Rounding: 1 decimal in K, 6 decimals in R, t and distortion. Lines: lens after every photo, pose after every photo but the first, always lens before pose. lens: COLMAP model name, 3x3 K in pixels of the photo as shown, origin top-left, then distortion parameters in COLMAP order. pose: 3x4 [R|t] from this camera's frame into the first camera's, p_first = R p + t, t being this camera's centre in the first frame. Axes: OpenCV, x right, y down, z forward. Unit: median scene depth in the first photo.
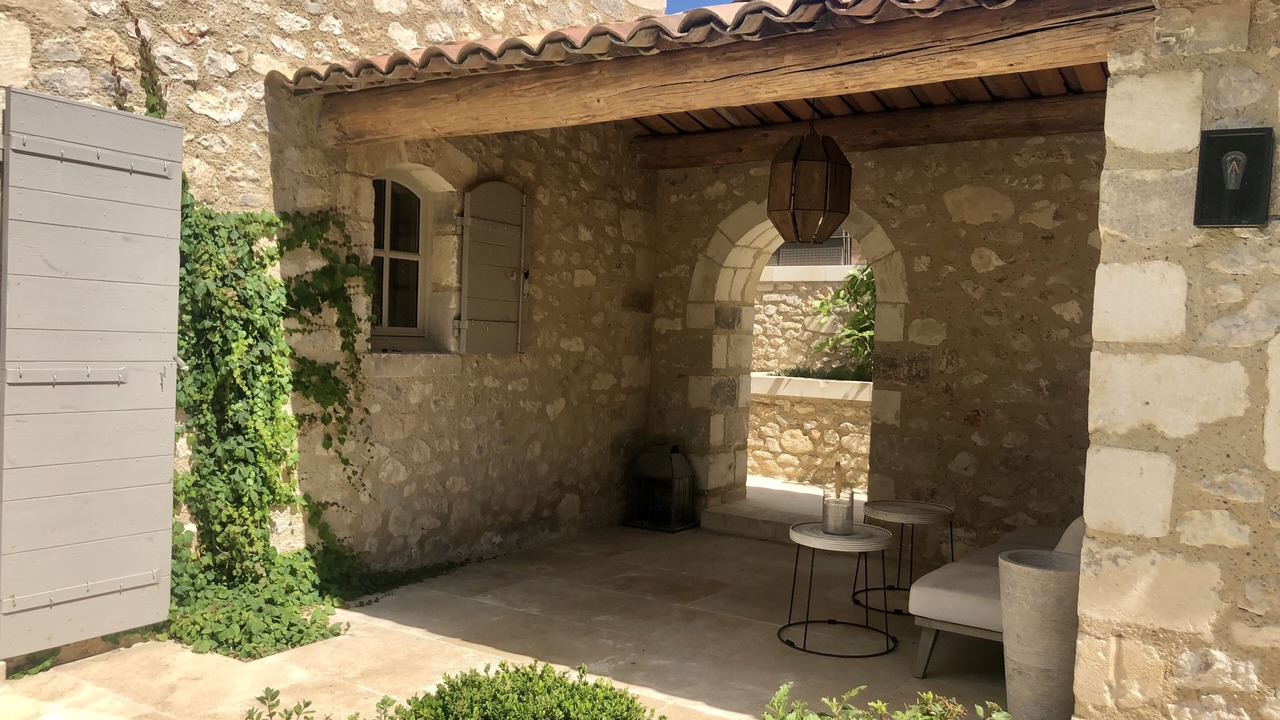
lens RADIAL K [[1089.8, 0, 636.2], [0, 1089.8, 306.0], [0, 0, 1]] dist [0.013766, 0.014042]
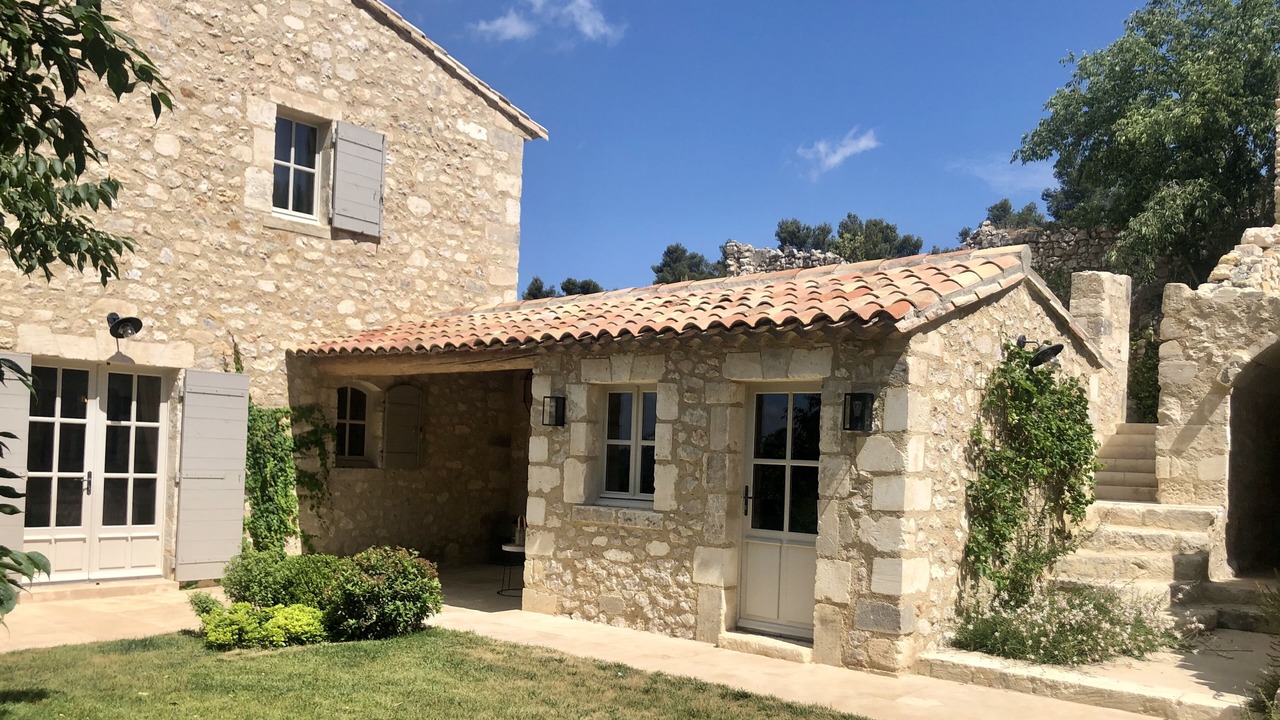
lens RADIAL K [[1065.6, 0, 640.0], [0, 1065.6, 360.0], [0, 0, 1]] dist [0.002438, -0.005450]
pose [[0.996040, -0.008422, -0.088503, 0.618947], [0.002519, 0.997777, -0.066595, -0.032594], [0.088867, 0.066109, 0.993847, -1.205934]]
